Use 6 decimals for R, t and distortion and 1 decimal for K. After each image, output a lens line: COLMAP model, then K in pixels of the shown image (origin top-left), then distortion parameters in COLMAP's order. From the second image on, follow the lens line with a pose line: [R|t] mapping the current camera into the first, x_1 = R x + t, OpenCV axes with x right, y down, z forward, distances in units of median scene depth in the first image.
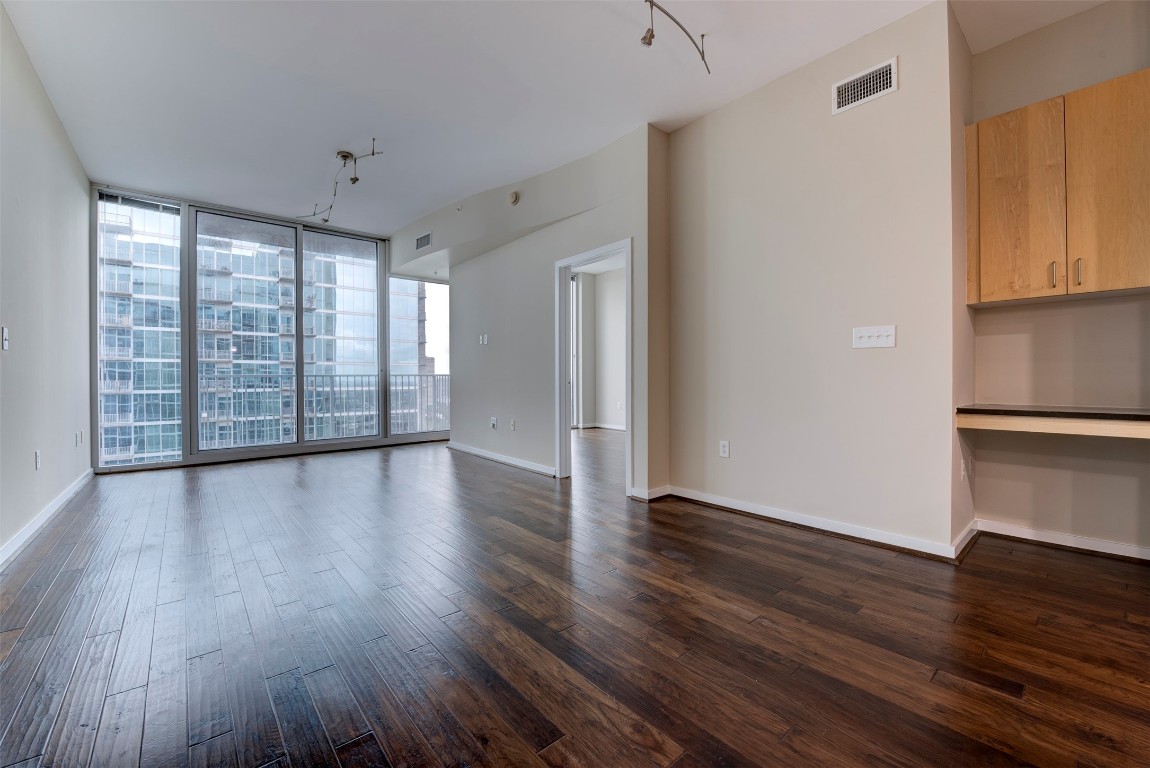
lens RADIAL K [[459.1, 0, 572.1], [0, 459.1, 382.3], [0, 0, 1]] dist [-0.017130, -0.001069]
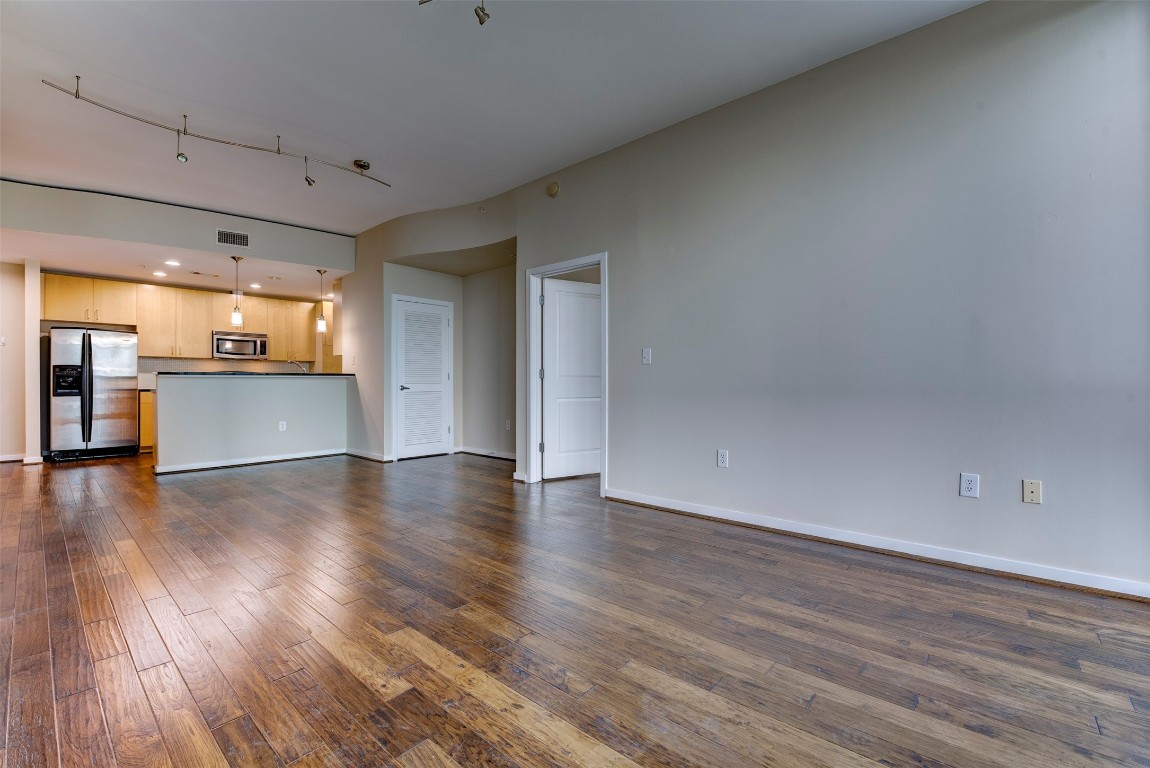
lens RADIAL K [[479.9, 0, 578.4], [0, 479.9, 380.2], [0, 0, 1]] dist [-0.023092, -0.000122]
pose [[-0.986523, 0.005079, -0.163546, -0.380670], [0.004373, 0.999979, 0.004678, -0.013067], [0.163567, 0.003900, -0.986525, 1.228678]]
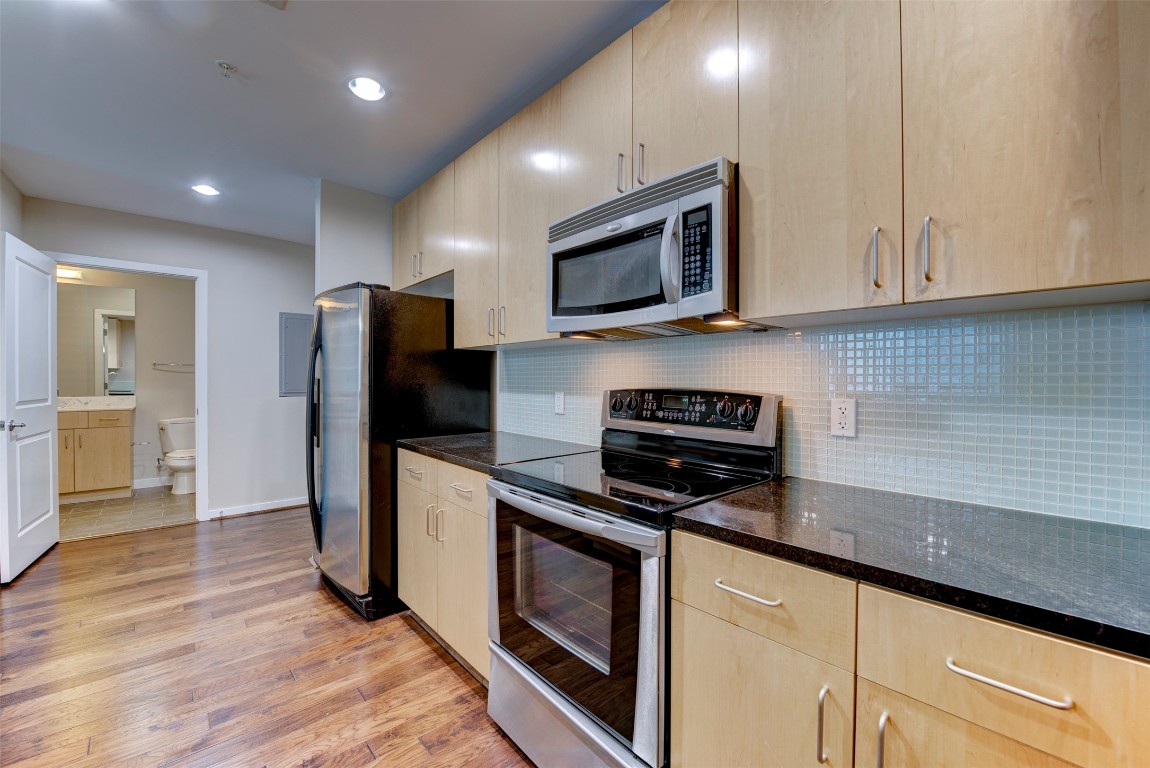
lens RADIAL K [[459.1, 0, 572.1], [0, 459.1, 382.3], [0, 0, 1]] dist [-0.017130, -0.001069]
pose [[-0.029903, 0.000596, 0.999553, 0.134839], [0.003162, 0.999995, -0.000502, -0.044030], [-0.999548, 0.003146, -0.029905, -0.400050]]
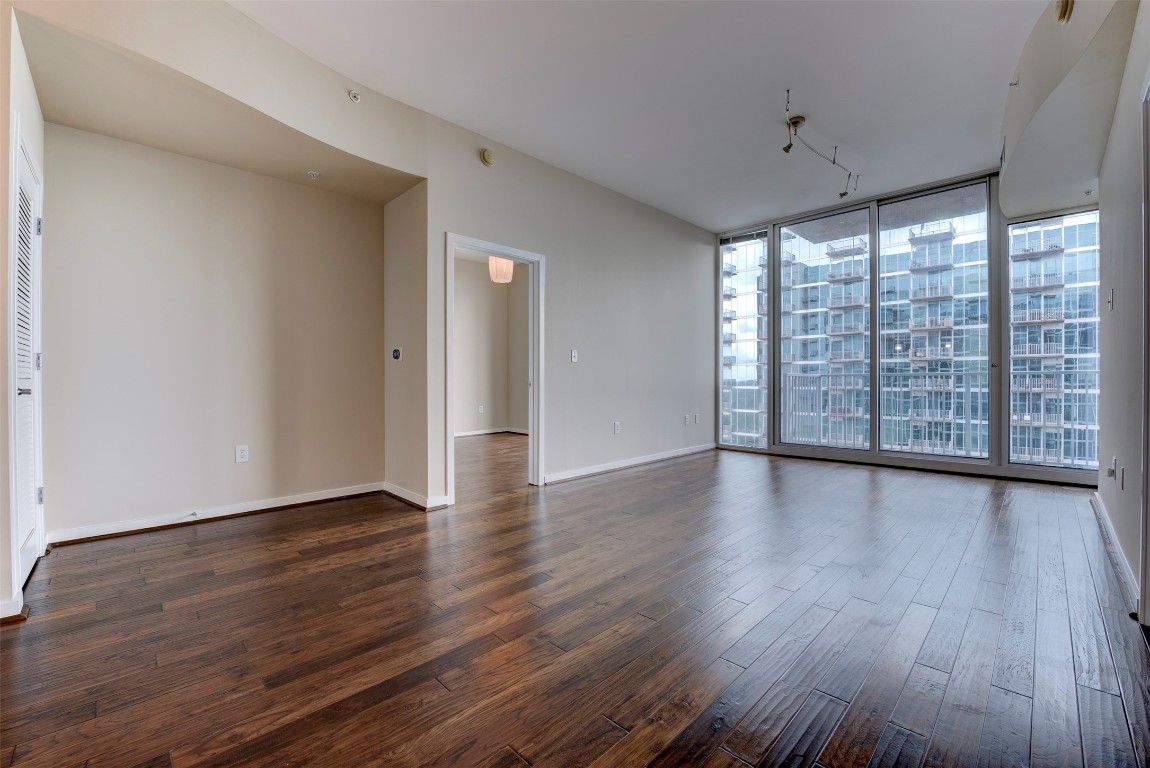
lens RADIAL K [[472.6, 0, 571.4], [0, 472.6, 381.6], [0, 0, 1]] dist [-0.018512, -0.000194]
pose [[0.073049, 0.008467, -0.997292, 0.296784], [-0.006233, 0.999948, 0.008033, -0.005310], [0.997309, 0.005629, 0.073098, 0.411196]]
